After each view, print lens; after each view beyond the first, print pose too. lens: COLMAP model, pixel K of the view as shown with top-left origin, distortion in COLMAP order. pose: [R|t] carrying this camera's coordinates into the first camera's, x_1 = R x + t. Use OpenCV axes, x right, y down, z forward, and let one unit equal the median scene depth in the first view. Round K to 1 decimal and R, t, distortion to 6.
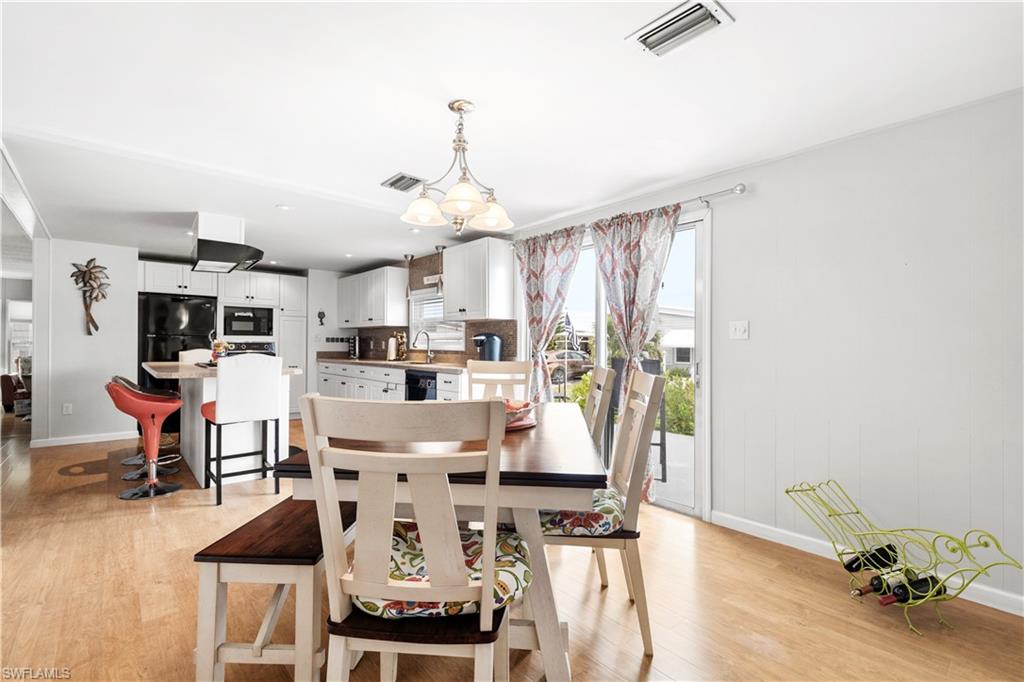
lens RADIAL K [[467.2, 0, 510.6], [0, 467.2, 339.2], [0, 0, 1]] dist [0.004950, -0.000429]
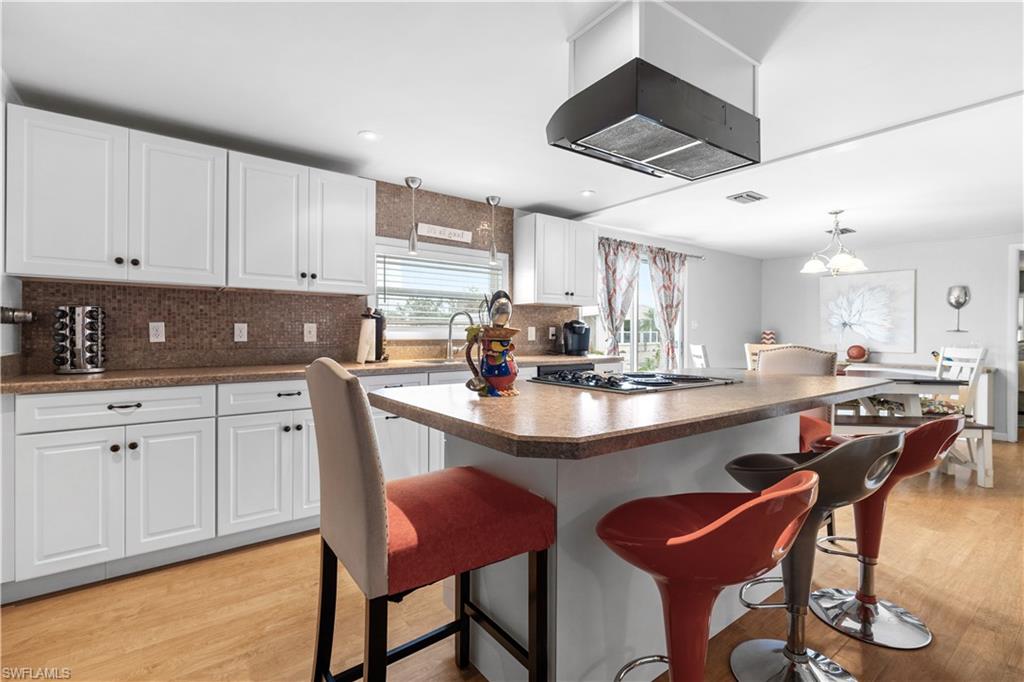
lens RADIAL K [[467.2, 0, 517.6], [0, 467.2, 334.2], [0, 0, 1]] dist [0.004950, -0.000429]
pose [[0.052207, -0.008030, 0.998604, -1.301953], [-0.020673, 0.999745, 0.009120, 0.012674], [-0.998422, -0.021121, 0.052027, 1.361392]]
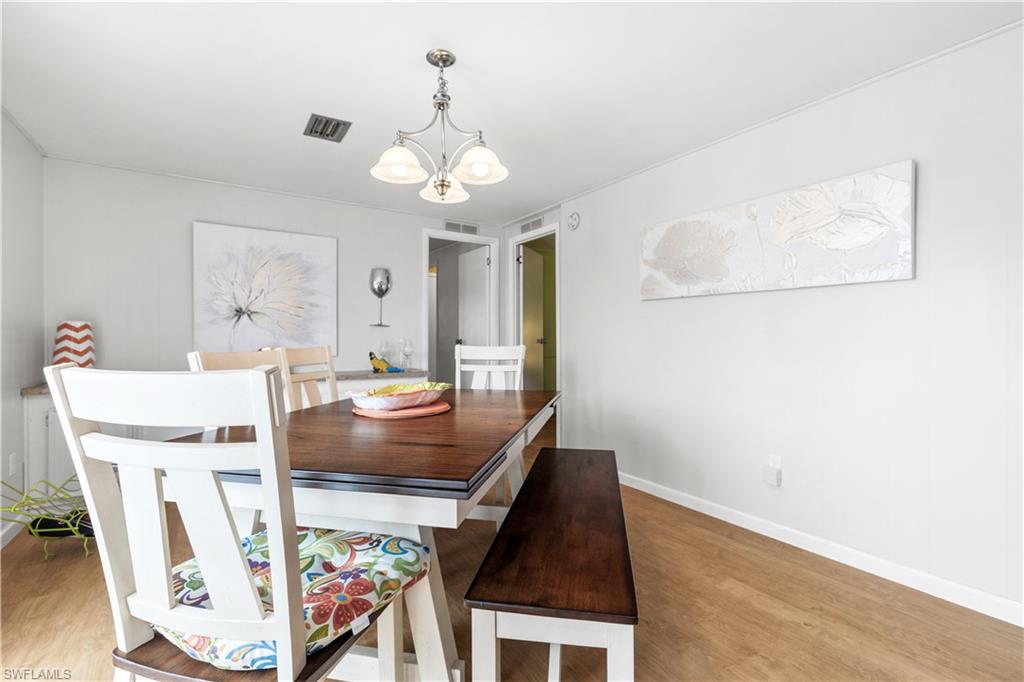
lens RADIAL K [[467.2, 0, 510.1], [0, 467.2, 336.1], [0, 0, 1]] dist [0.004950, -0.000429]
pose [[-0.991533, -0.003007, 0.129821, -0.206560], [-0.005201, 0.999849, -0.016564, 0.031505], [-0.129752, -0.017099, -0.991399, 1.160517]]
